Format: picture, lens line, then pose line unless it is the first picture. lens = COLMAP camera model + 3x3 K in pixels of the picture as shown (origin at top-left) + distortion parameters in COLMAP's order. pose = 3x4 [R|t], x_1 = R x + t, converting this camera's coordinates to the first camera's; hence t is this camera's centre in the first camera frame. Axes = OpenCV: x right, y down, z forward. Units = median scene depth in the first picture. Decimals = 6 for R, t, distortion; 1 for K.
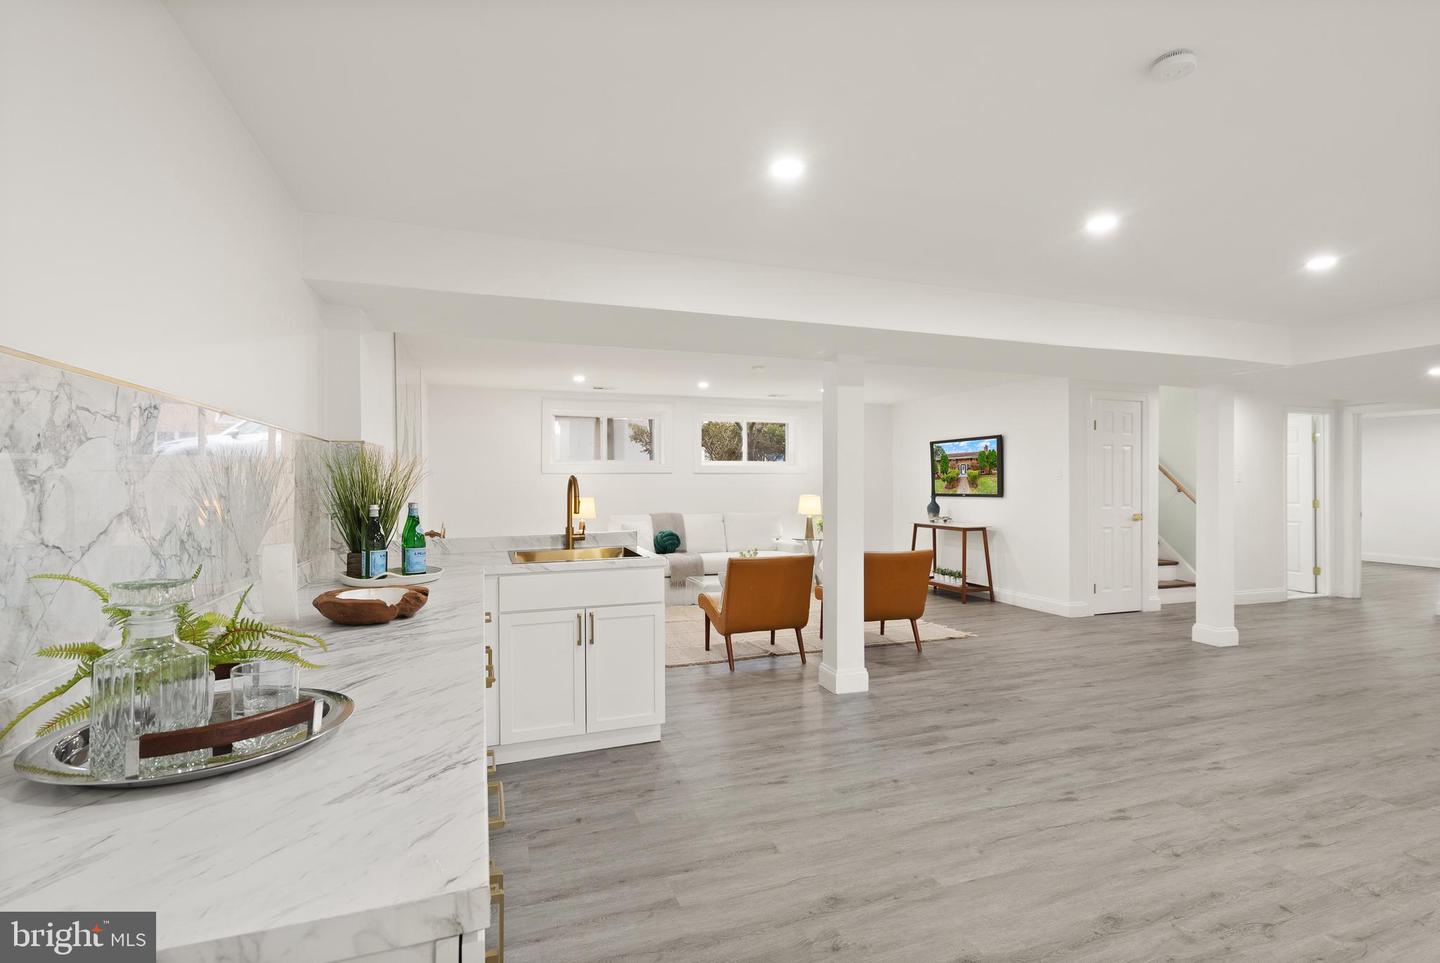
lens RADIAL K [[674.1, 0, 724.4], [0, 674.1, 480.2], [0, 0, 1]] dist [-0.000592, 0.001041]
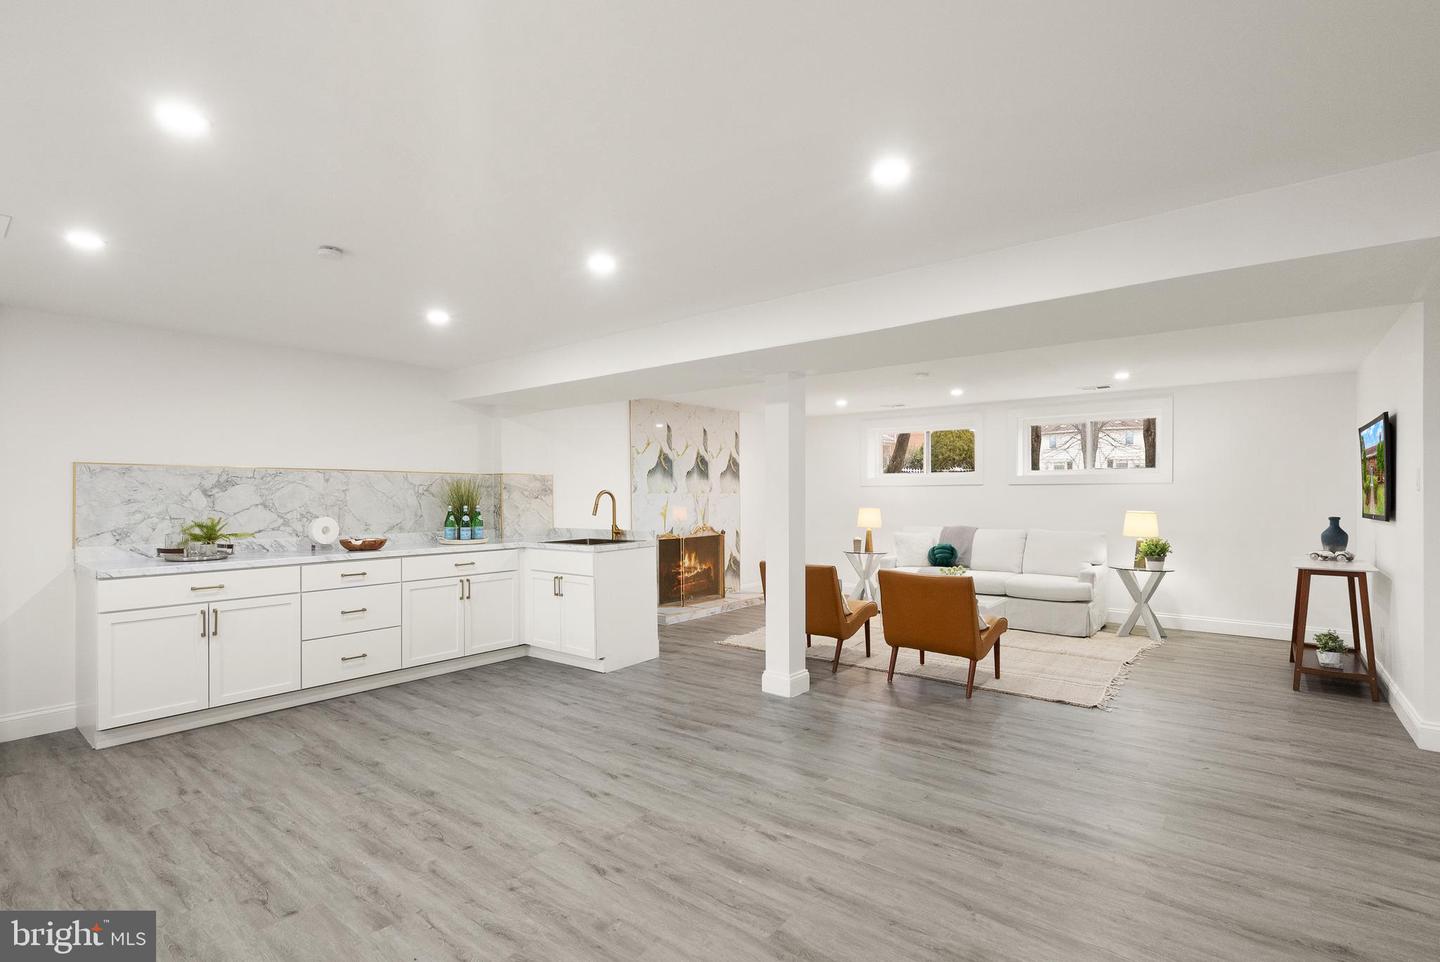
lens RADIAL K [[673.0, 0, 718.6], [0, 673.0, 496.6], [0, 0, 1]] dist [-0.003451, 0.000784]
pose [[0.519047, 0.004199, -0.854735, 0.596484], [0.002446, 0.999977, 0.006398, -0.001036], [0.854742, -0.005411, 0.519025, 0.216331]]
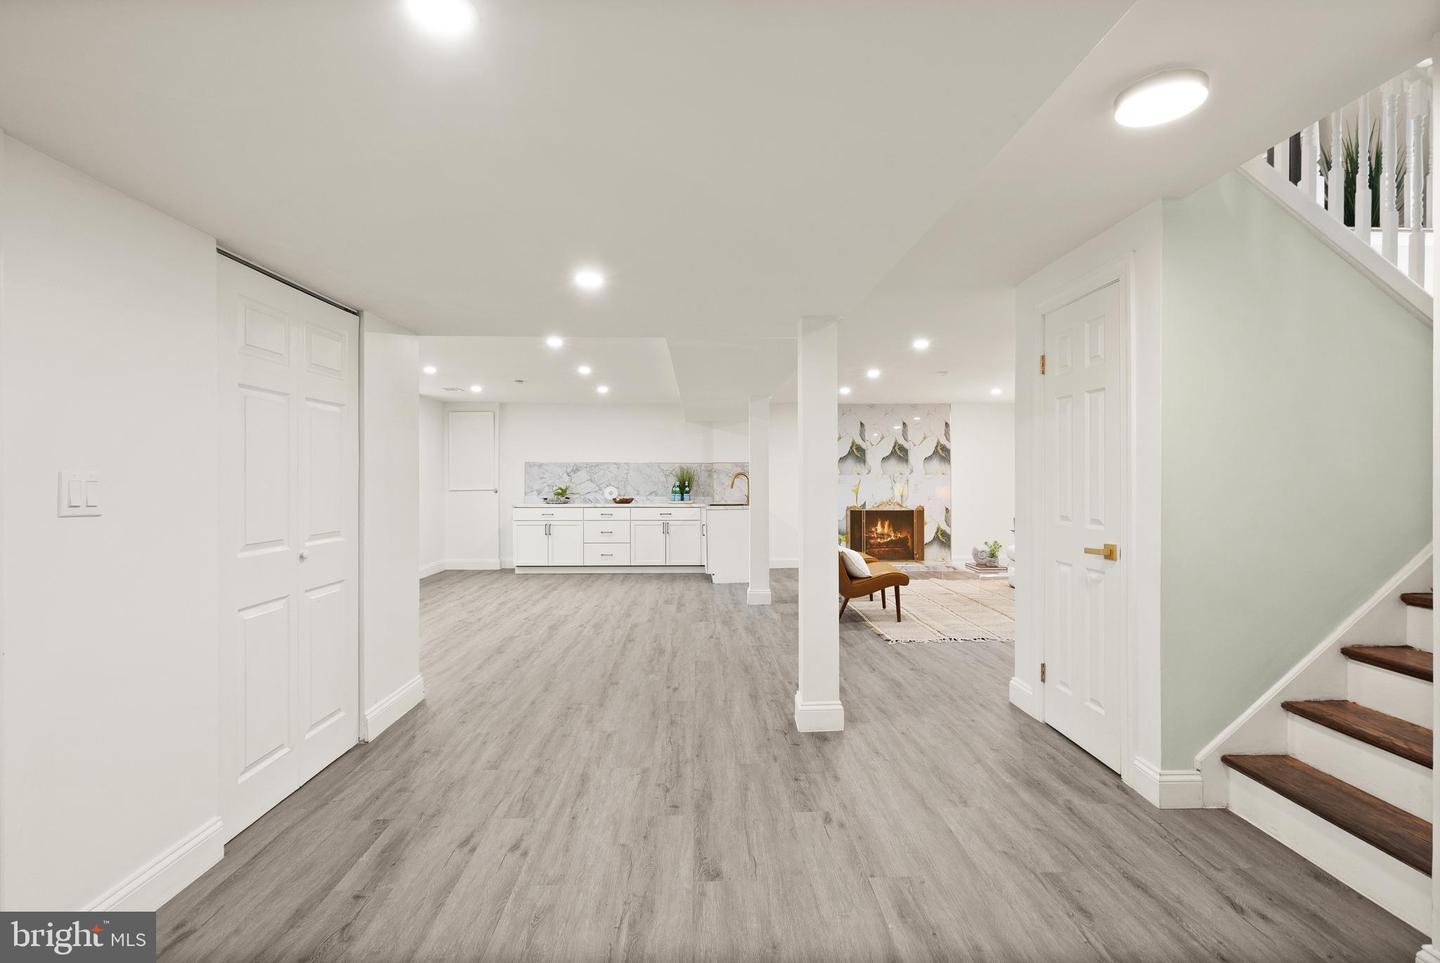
lens RADIAL K [[660.5, 0, 725.2], [0, 660.5, 484.7], [0, 0, 1]] dist [-0.002190, 0.000442]
pose [[-0.299219, 0.009917, -0.954133, 1.002599], [0.001369, 0.999949, 0.009964, 0.005877], [0.954183, 0.001675, -0.299218, 0.819710]]
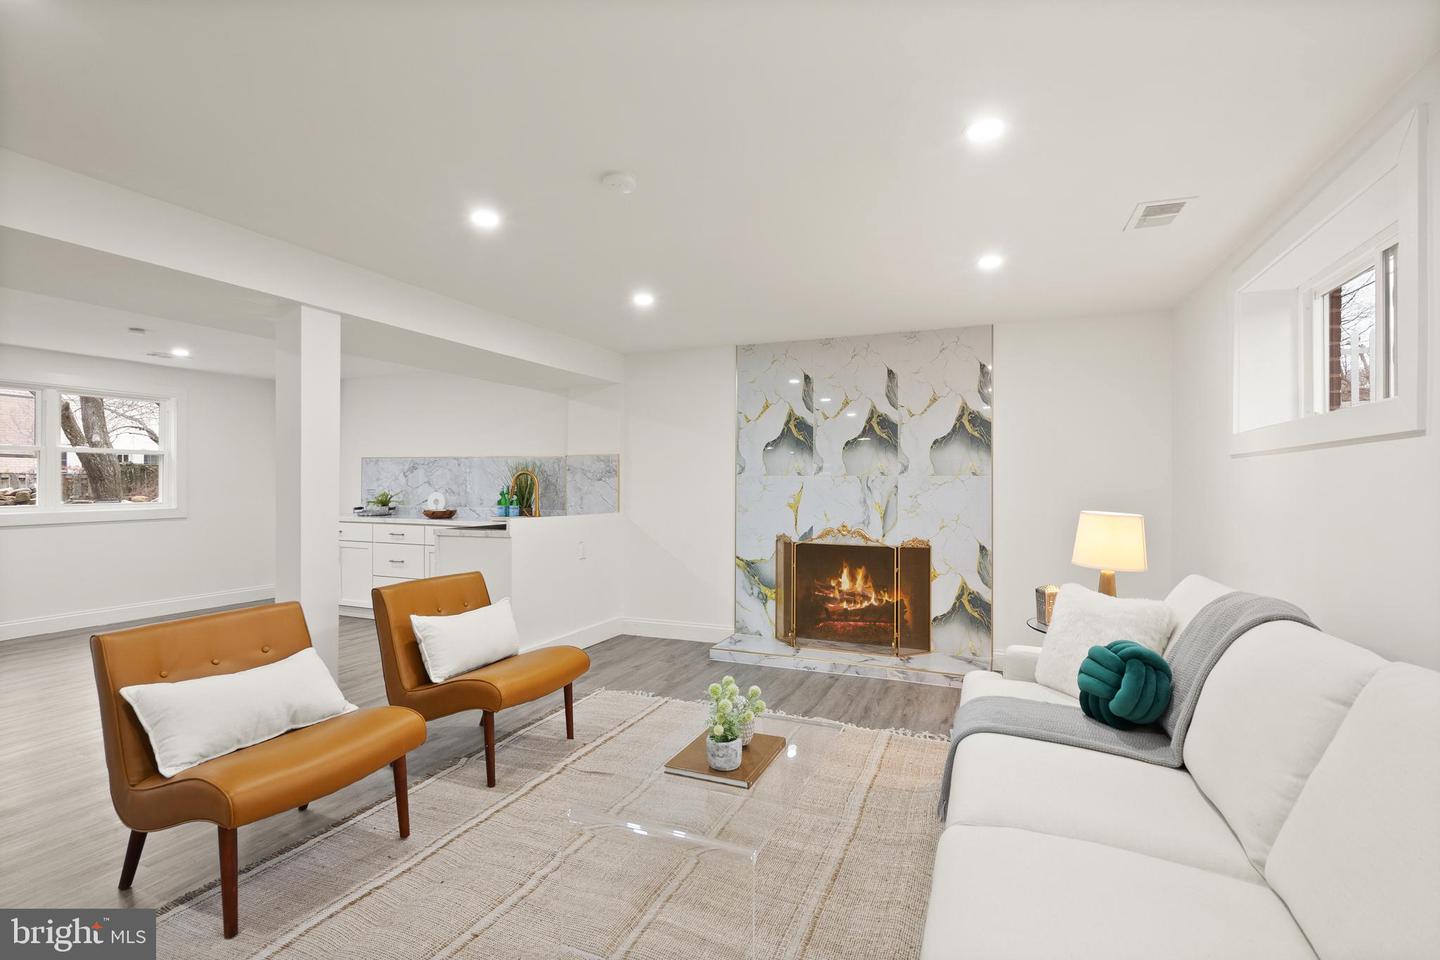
lens RADIAL K [[674.1, 0, 724.4], [0, 674.1, 478.7], [0, 0, 1]] dist [-0.000592, 0.001041]
pose [[-0.673983, -0.002418, -0.738742, 0.247366], [-0.002706, 0.999996, -0.000805, 0.004149], [0.738741, 0.001457, -0.673987, 1.093899]]
